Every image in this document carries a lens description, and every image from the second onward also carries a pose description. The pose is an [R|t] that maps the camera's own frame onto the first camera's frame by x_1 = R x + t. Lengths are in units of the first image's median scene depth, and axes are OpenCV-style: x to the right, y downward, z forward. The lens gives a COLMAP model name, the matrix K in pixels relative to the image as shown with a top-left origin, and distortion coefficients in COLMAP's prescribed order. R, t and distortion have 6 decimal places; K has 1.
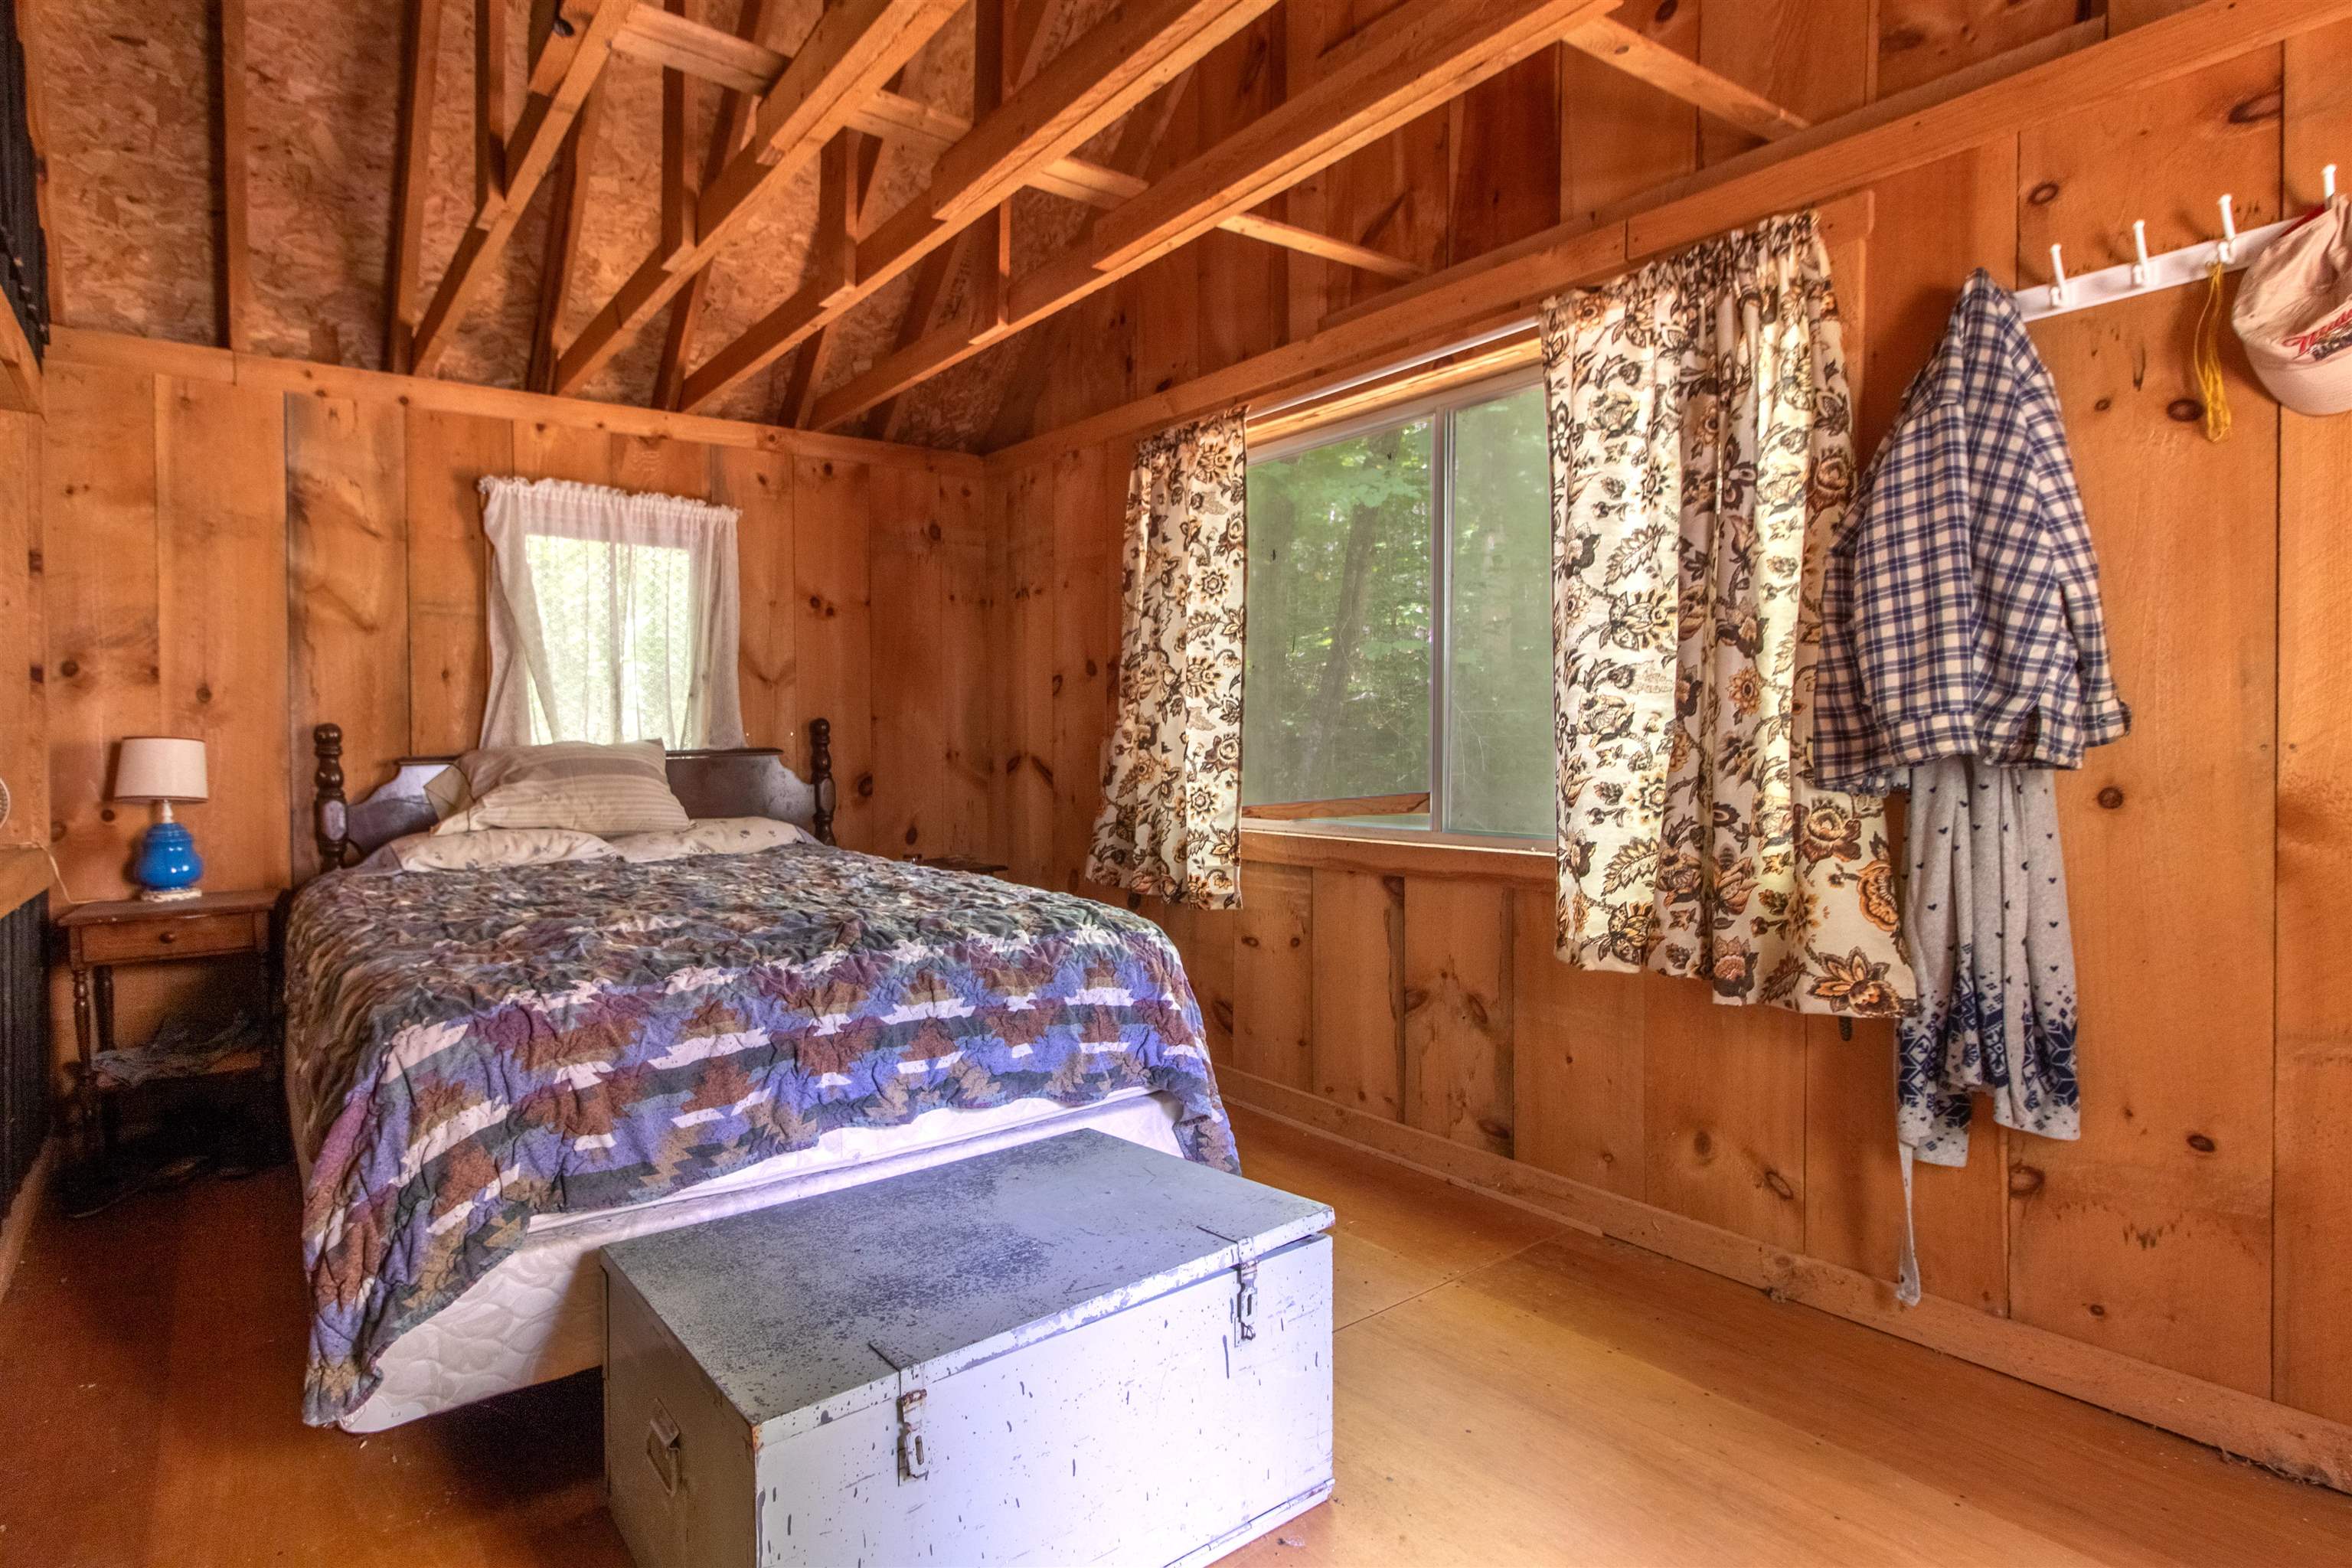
lens RADIAL K [[1067.2, 0, 1174.5], [0, 1067.2, 770.7], [0, 0, 1]] dist [0.000362, 0.000649]
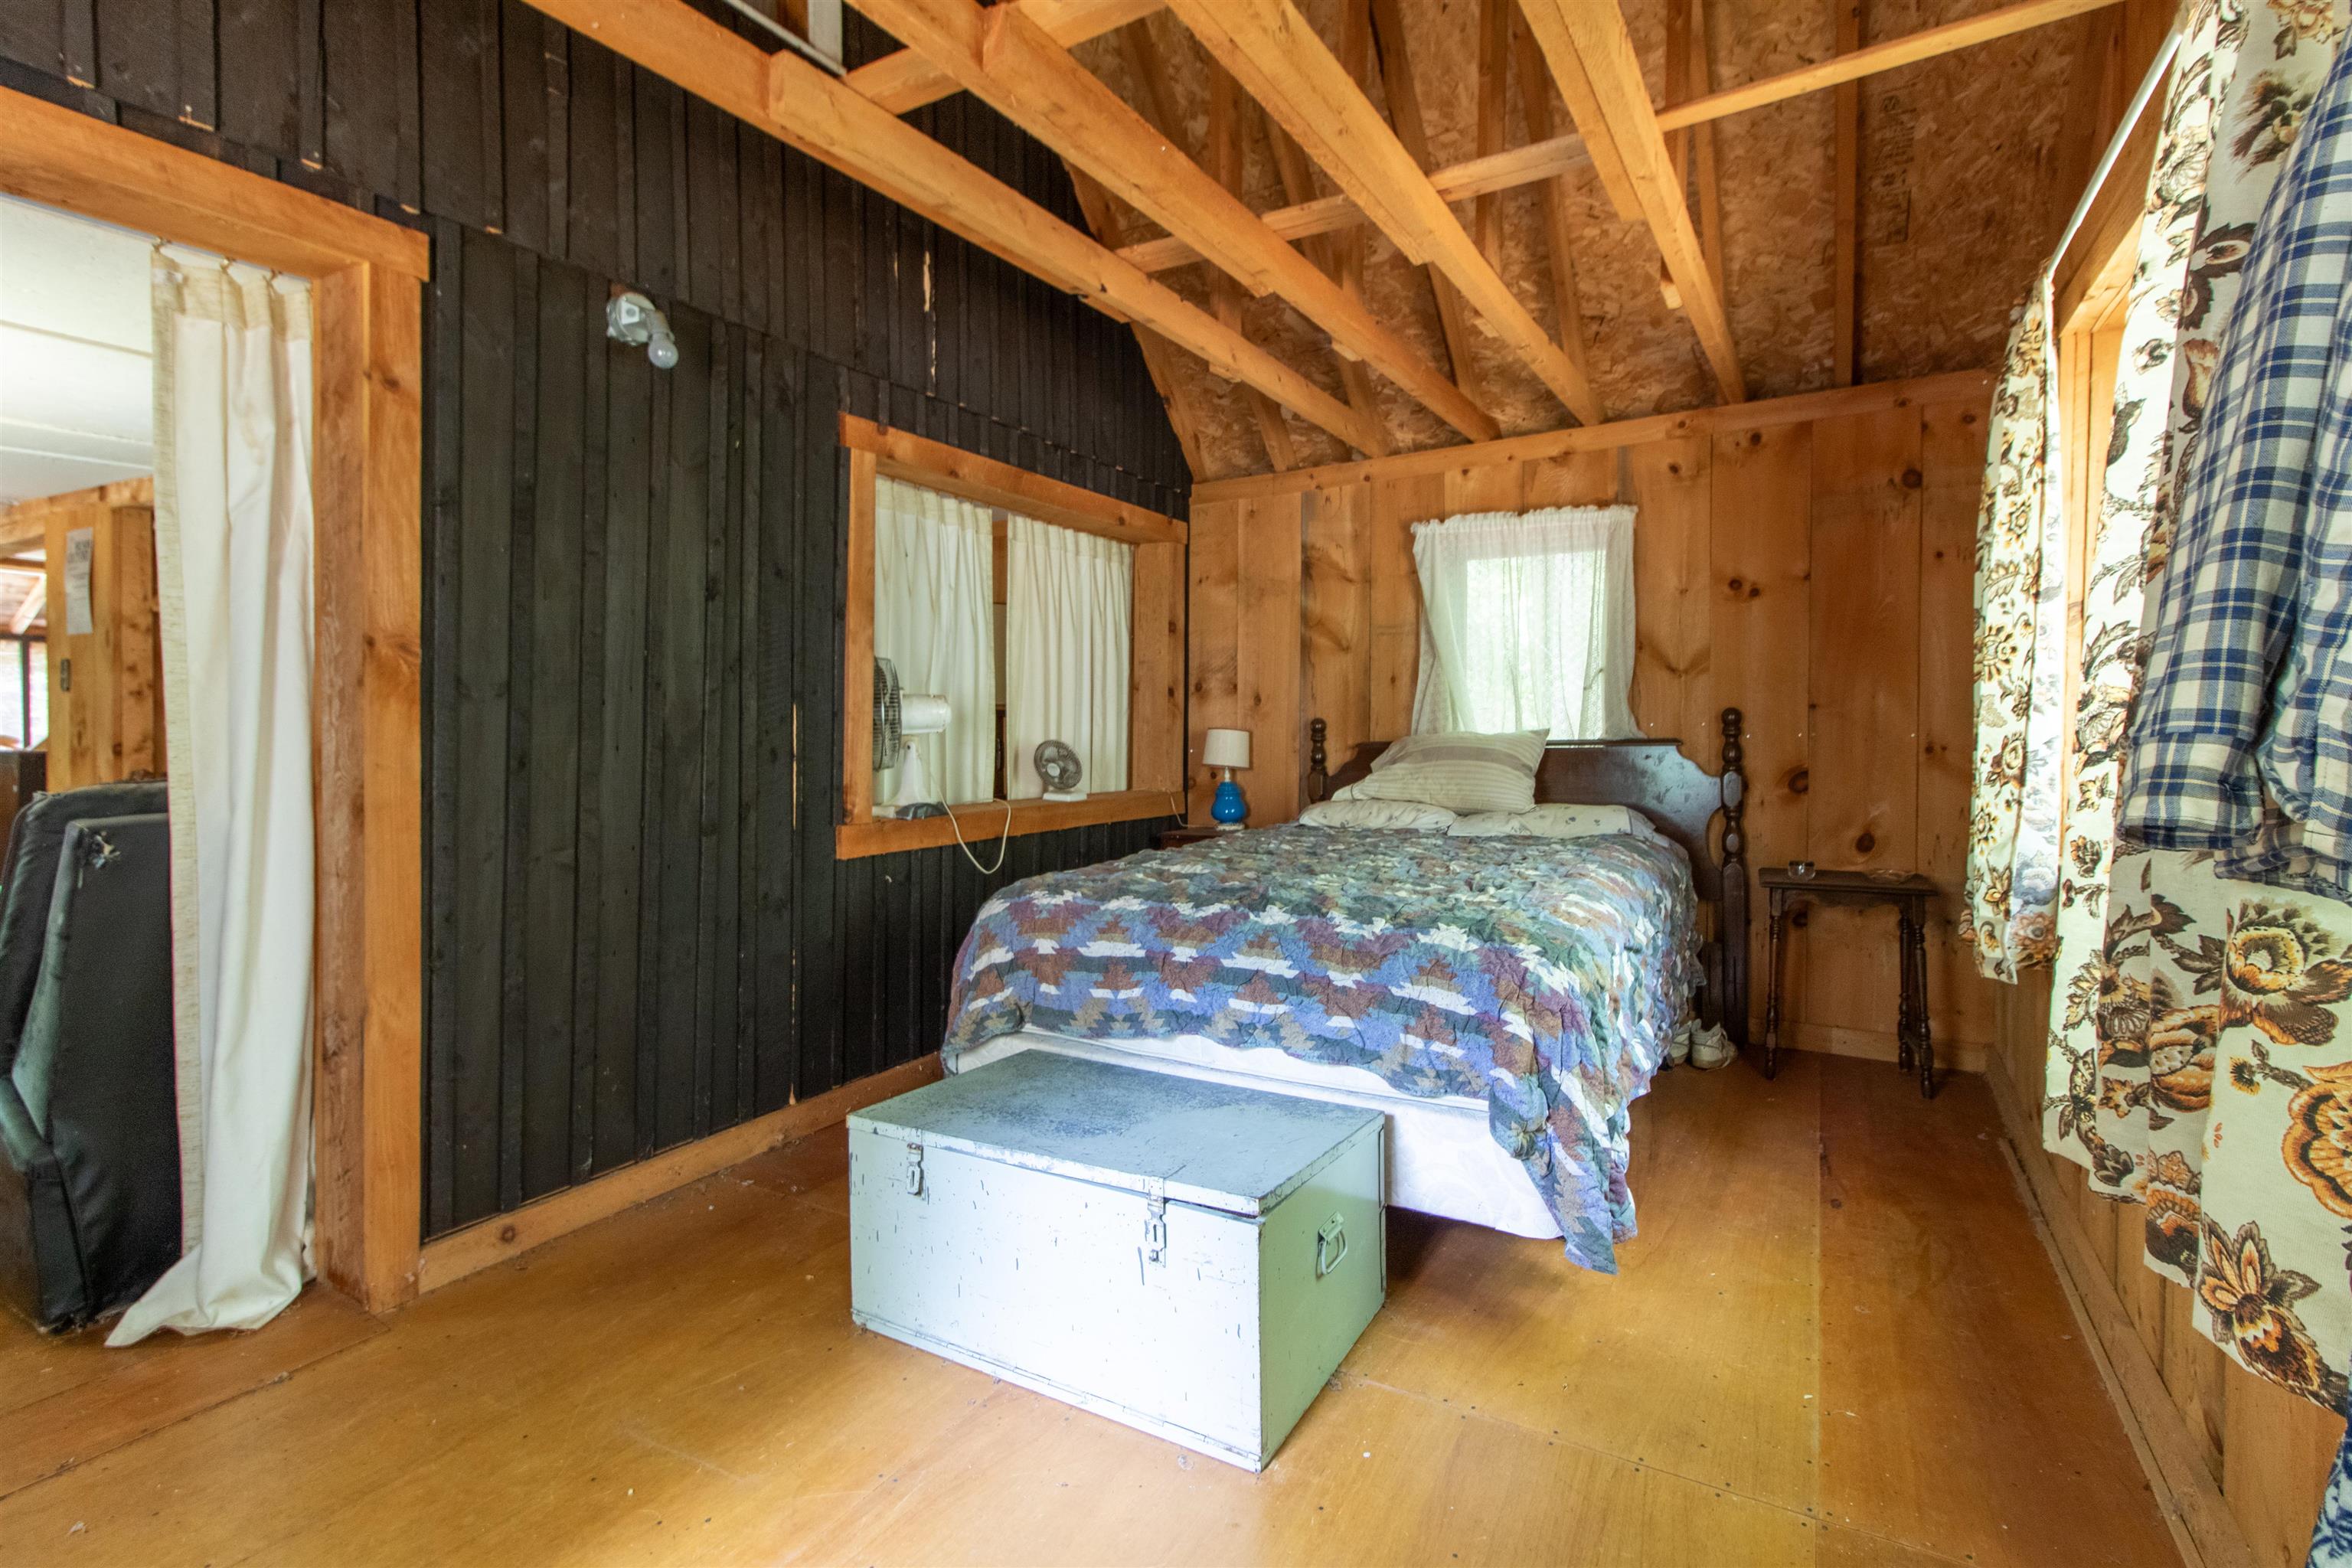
lens RADIAL K [[1082.9, 0, 1178.7], [0, 1082.9, 765.2], [0, 0, 1]] dist [0.003418, -0.000221]
pose [[0.453558, 0.038072, -0.890413, 0.686794], [-0.025109, 0.999236, 0.029935, -0.032606], [0.890873, 0.008781, 0.454167, 0.288007]]
